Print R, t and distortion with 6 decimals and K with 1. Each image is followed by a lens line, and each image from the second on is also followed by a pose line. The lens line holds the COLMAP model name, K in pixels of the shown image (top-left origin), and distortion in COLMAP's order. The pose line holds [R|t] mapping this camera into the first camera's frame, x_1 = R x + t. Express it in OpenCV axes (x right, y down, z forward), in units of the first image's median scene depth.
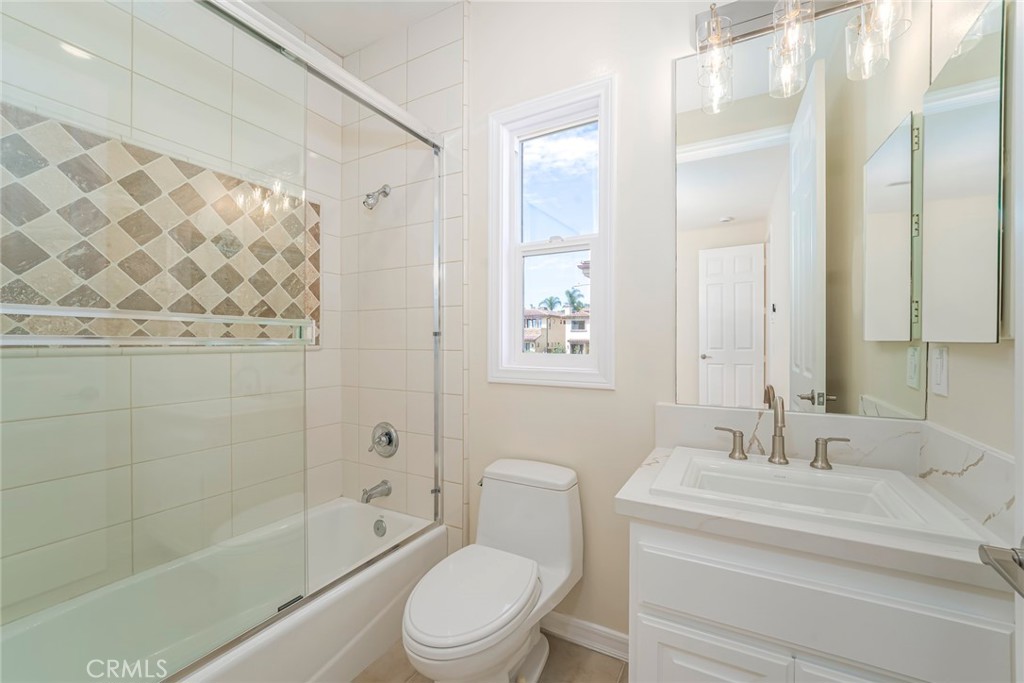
lens RADIAL K [[413.8, 0, 521.9], [0, 413.8, 343.3], [0, 0, 1]] dist [-0.010644, 0.002182]
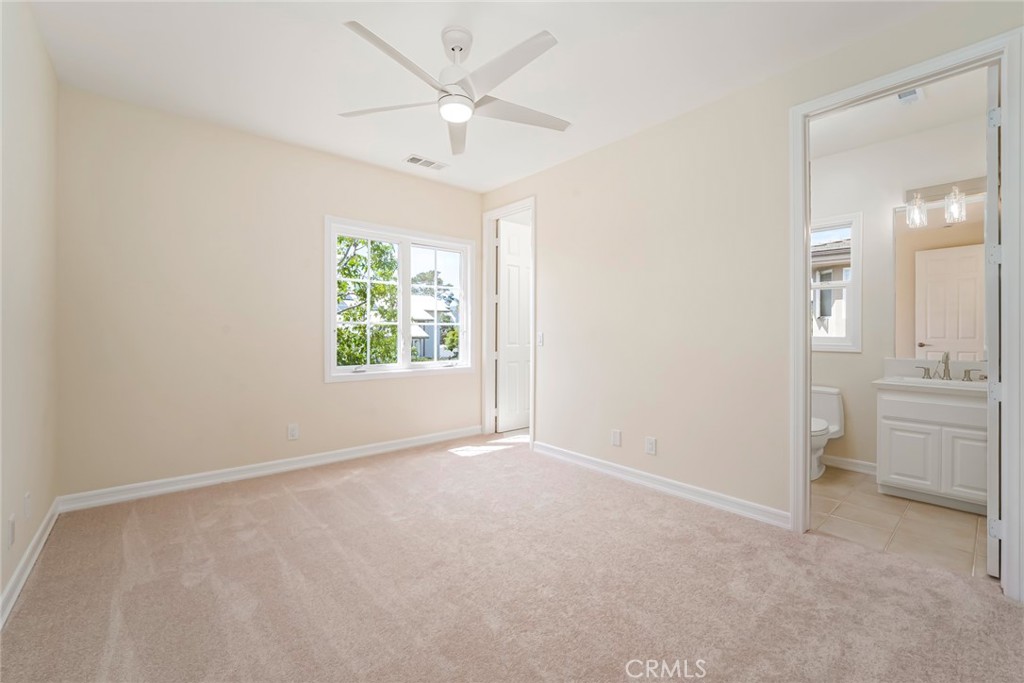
lens RADIAL K [[413.8, 0, 508.9], [0, 413.8, 332.5], [0, 0, 1]] dist [-0.010644, 0.002182]
pose [[0.926732, 0.000499, -0.375724, -0.760271], [-0.000343, 1.000000, 0.000482, -0.004737], [0.375724, -0.000318, 0.926732, -1.924869]]
